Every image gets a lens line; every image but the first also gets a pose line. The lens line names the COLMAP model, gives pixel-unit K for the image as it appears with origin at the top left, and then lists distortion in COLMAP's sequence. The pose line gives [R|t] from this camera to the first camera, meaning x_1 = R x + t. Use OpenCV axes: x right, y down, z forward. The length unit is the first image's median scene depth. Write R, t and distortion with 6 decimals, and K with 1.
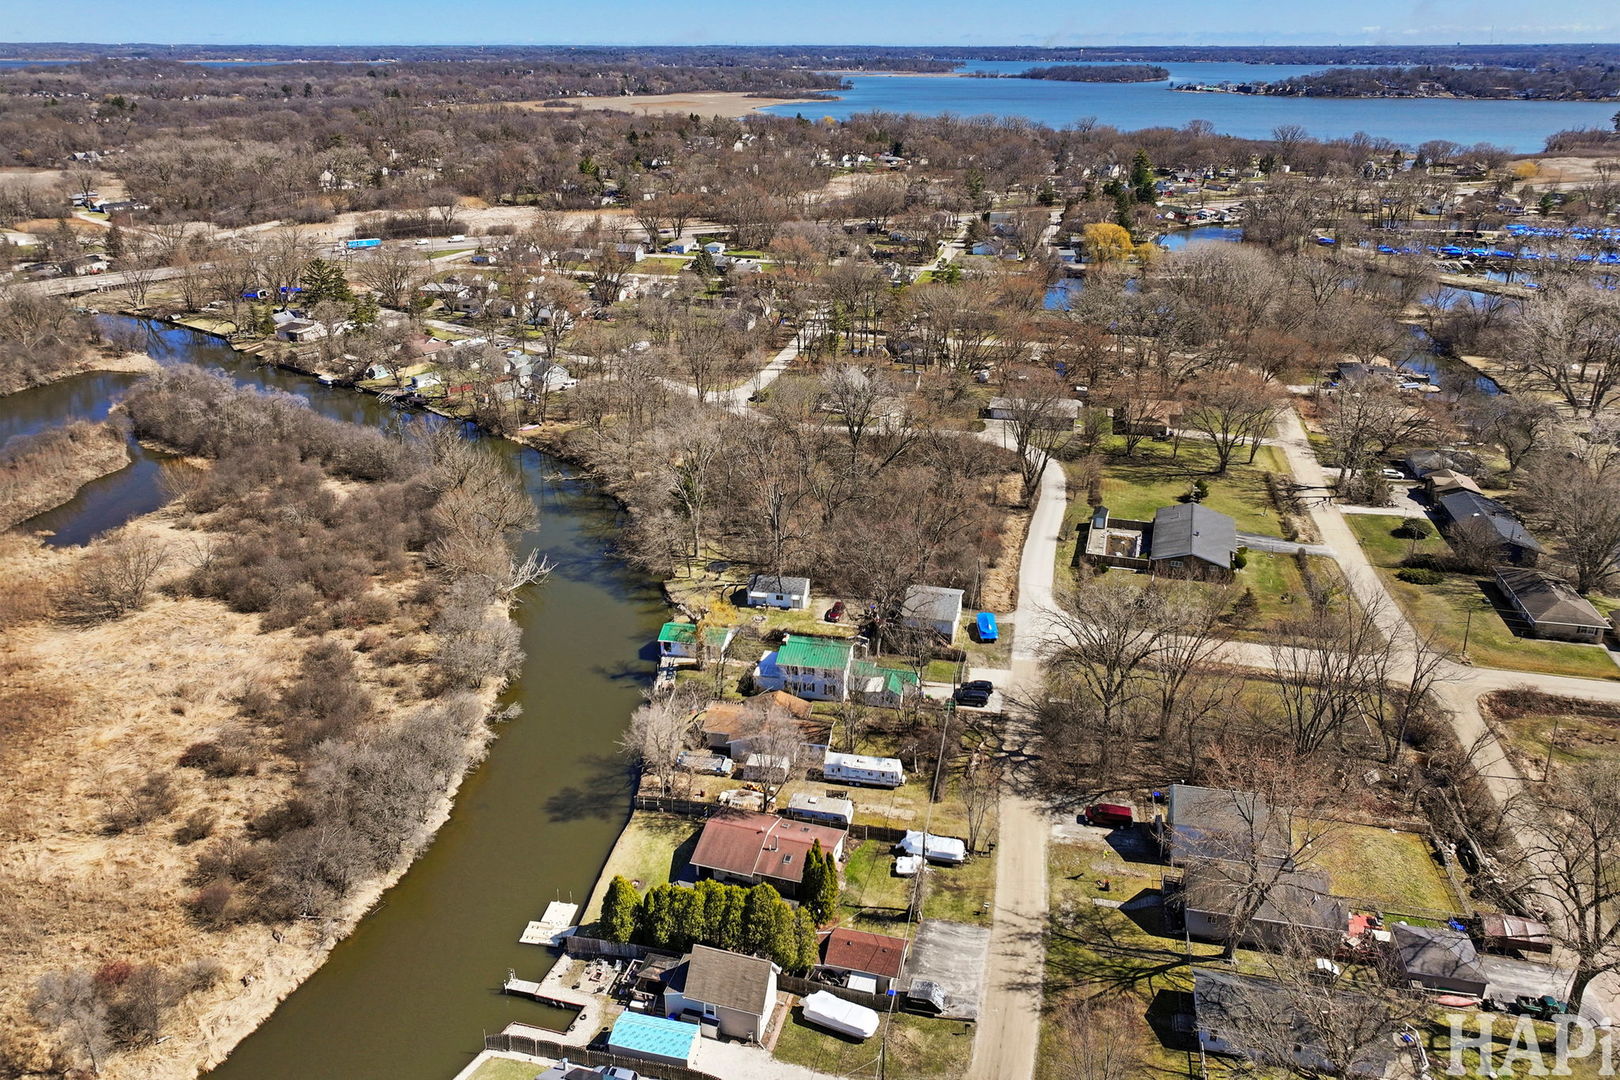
lens RADIAL K [[1204.3, 0, 810.0], [0, 1204.3, 540.0], [0, 0, 1]] dist [0.003240, 0.009975]
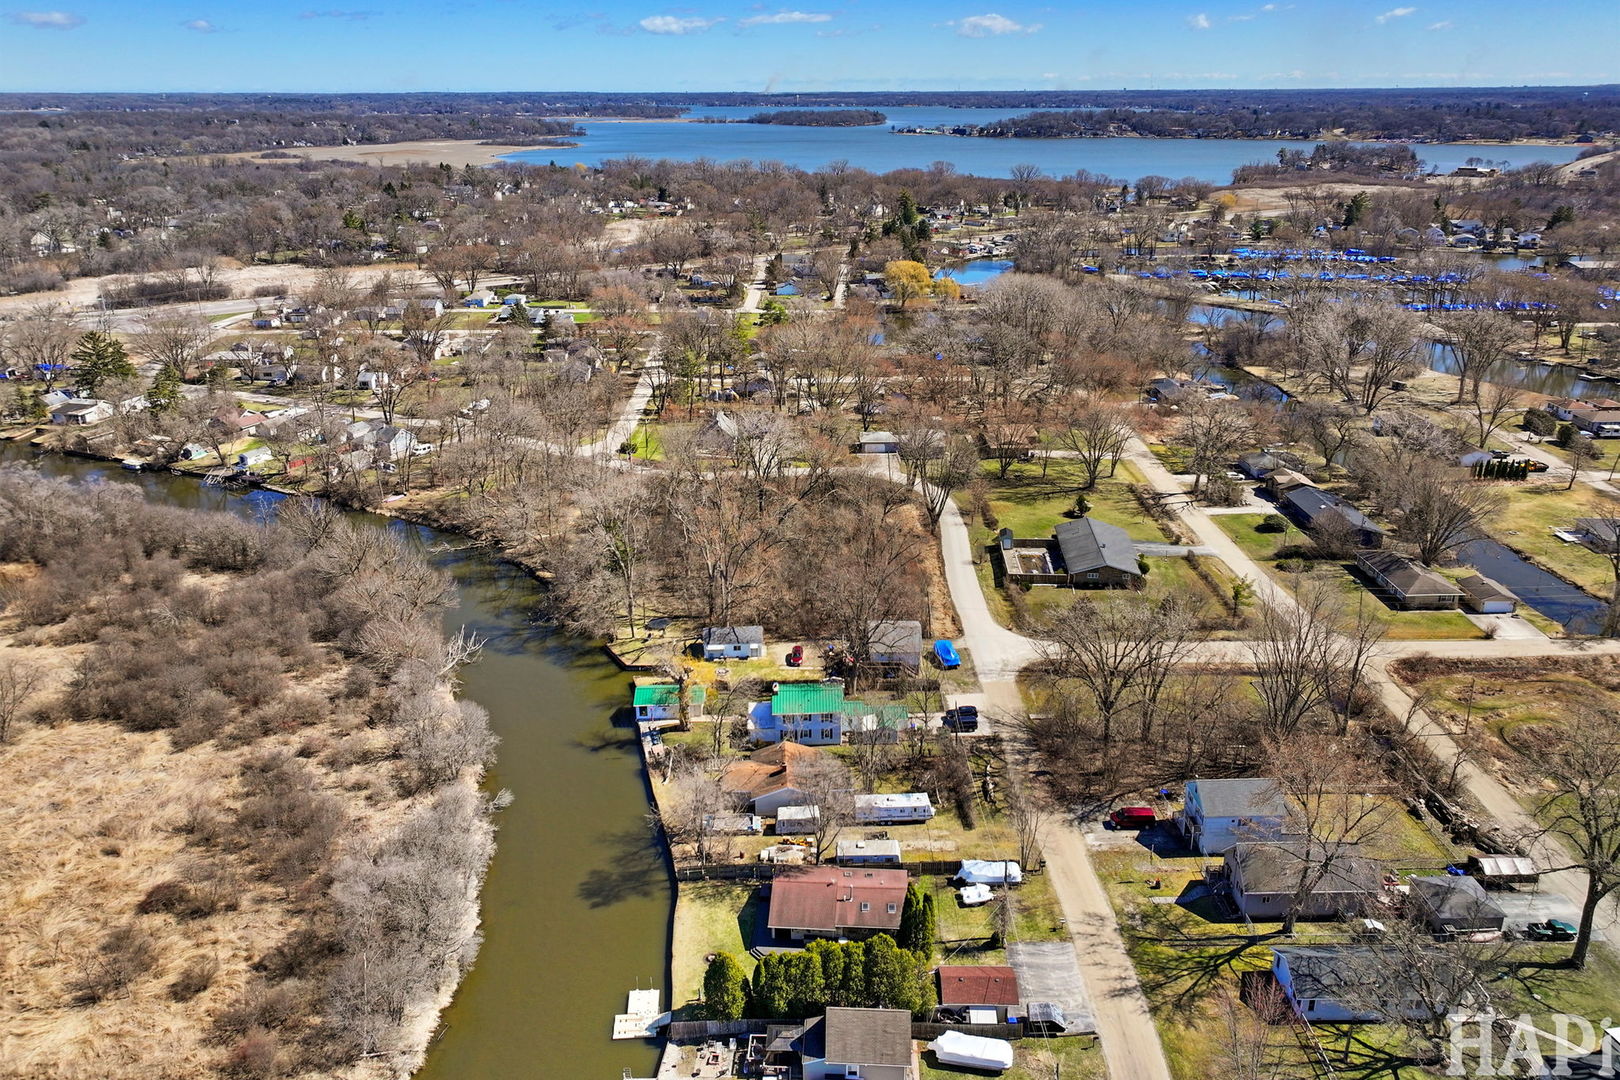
lens RADIAL K [[1204.3, 0, 810.0], [0, 1204.3, 540.0], [0, 0, 1]] dist [0.003240, 0.009975]
pose [[0.969430, -0.089406, 0.228501, -0.169964], [0.096778, 0.995079, -0.021240, -0.012377], [-0.225478, 0.042704, 0.973312, 0.019943]]
